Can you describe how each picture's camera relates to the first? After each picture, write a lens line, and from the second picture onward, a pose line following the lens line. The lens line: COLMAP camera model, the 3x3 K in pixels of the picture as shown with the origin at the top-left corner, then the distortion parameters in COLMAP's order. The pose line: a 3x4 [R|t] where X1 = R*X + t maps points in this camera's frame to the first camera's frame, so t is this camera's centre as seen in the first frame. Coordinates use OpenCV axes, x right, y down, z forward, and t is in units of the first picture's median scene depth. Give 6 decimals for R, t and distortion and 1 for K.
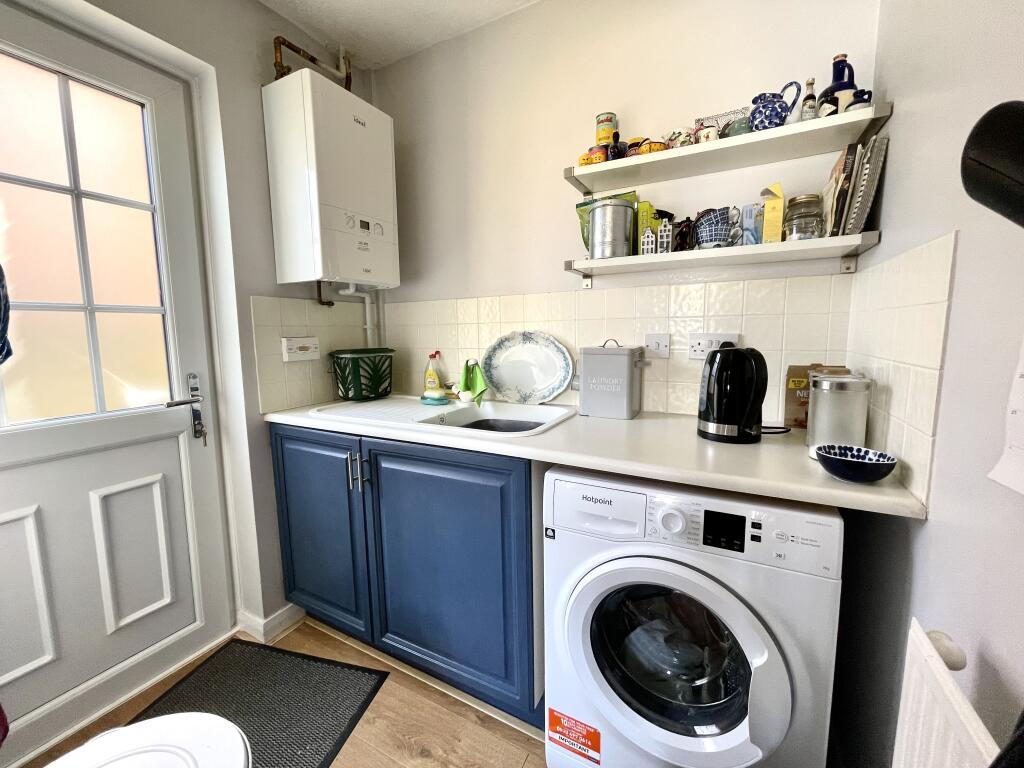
lens RADIAL K [[415.5, 0, 514.9], [0, 415.5, 378.7], [0, 0, 1]] dist [0.000162, -0.000223]
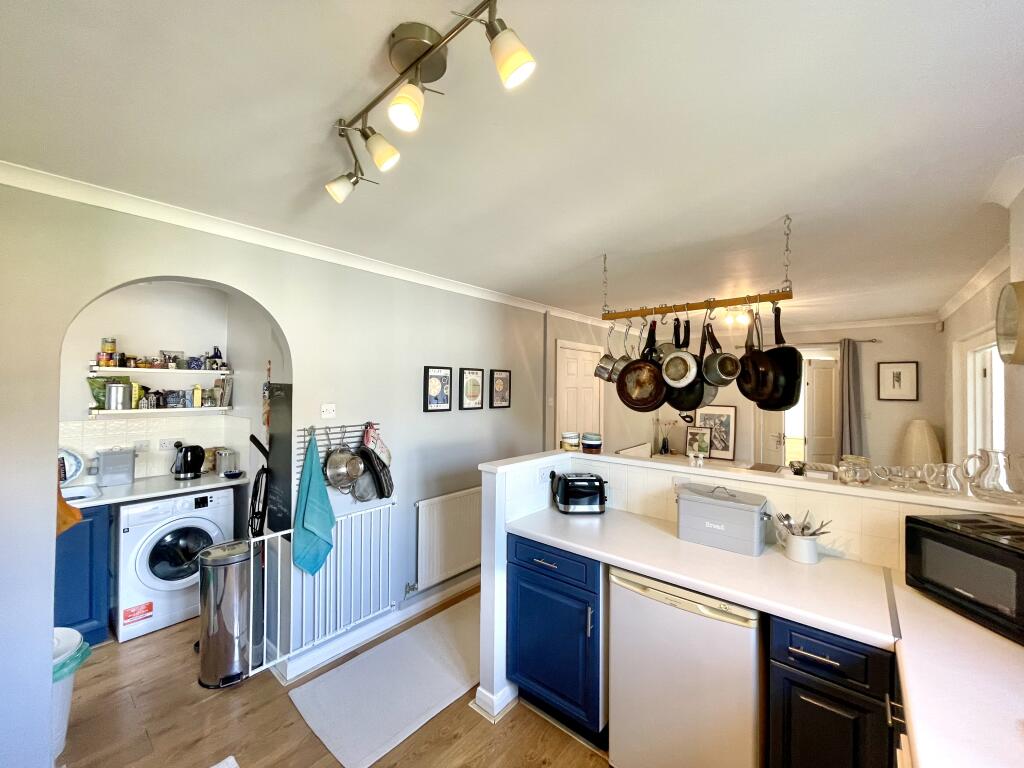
lens RADIAL K [[415.5, 0, 515.5], [0, 415.5, 379.3], [0, 0, 1]] dist [0.000162, -0.000223]
pose [[0.202150, 0.015862, 0.979226, -1.850313], [0.104082, 0.993858, -0.037585, -0.187776], [-0.973808, 0.109518, 0.199258, -1.820502]]
